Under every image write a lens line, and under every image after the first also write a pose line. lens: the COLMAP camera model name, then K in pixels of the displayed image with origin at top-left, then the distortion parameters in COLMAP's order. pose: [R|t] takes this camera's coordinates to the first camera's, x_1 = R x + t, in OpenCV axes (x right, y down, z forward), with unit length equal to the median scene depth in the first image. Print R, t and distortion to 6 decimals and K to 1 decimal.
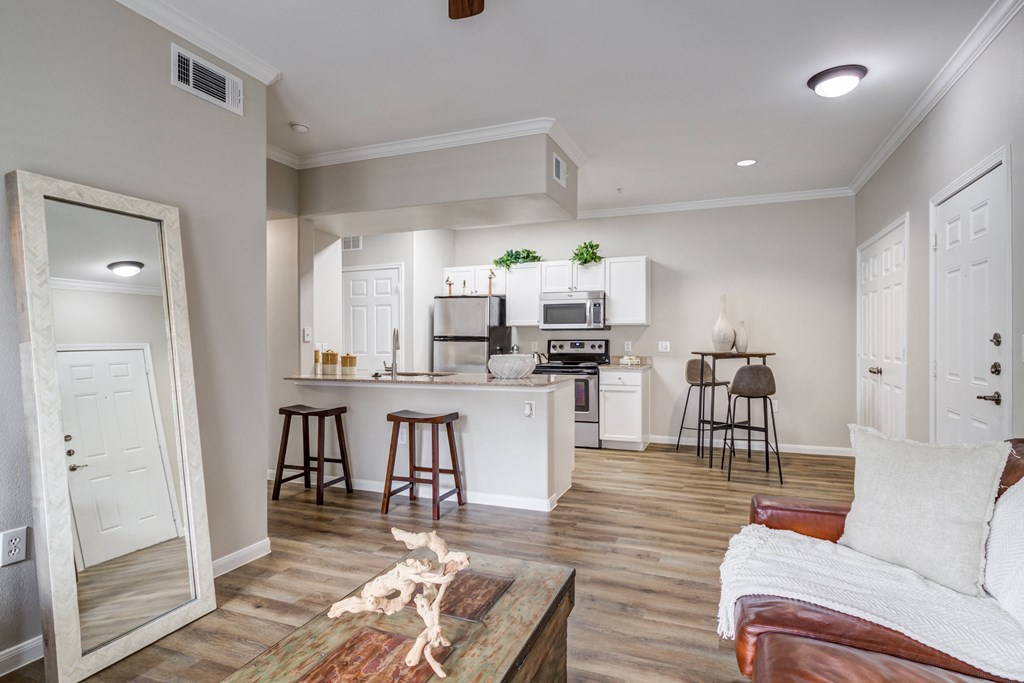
lens RADIAL K [[533.2, 0, 511.2], [0, 533.2, 337.7], [0, 0, 1]] dist [0.001332, 0.002584]
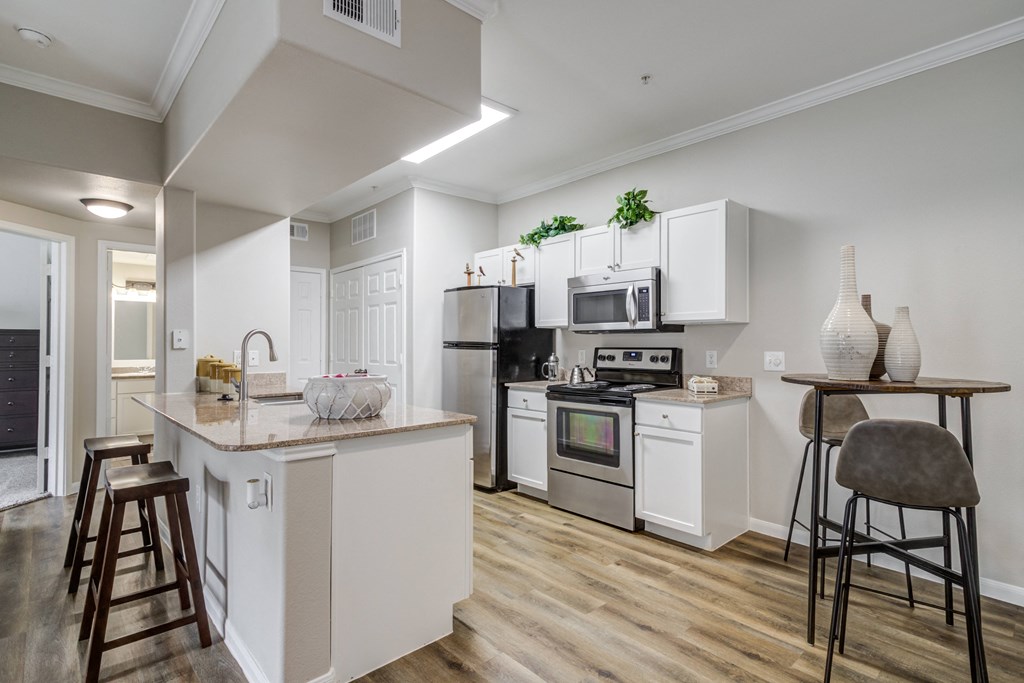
lens RADIAL K [[491.0, 0, 516.1], [0, 491.0, 339.1], [0, 0, 1]] dist [-0.046271, -0.001946]
pose [[0.903610, -0.000681, -0.428356, 0.254103], [-0.002912, 0.999966, -0.007732, -0.001550], [0.428347, 0.008234, 0.903577, 0.415868]]
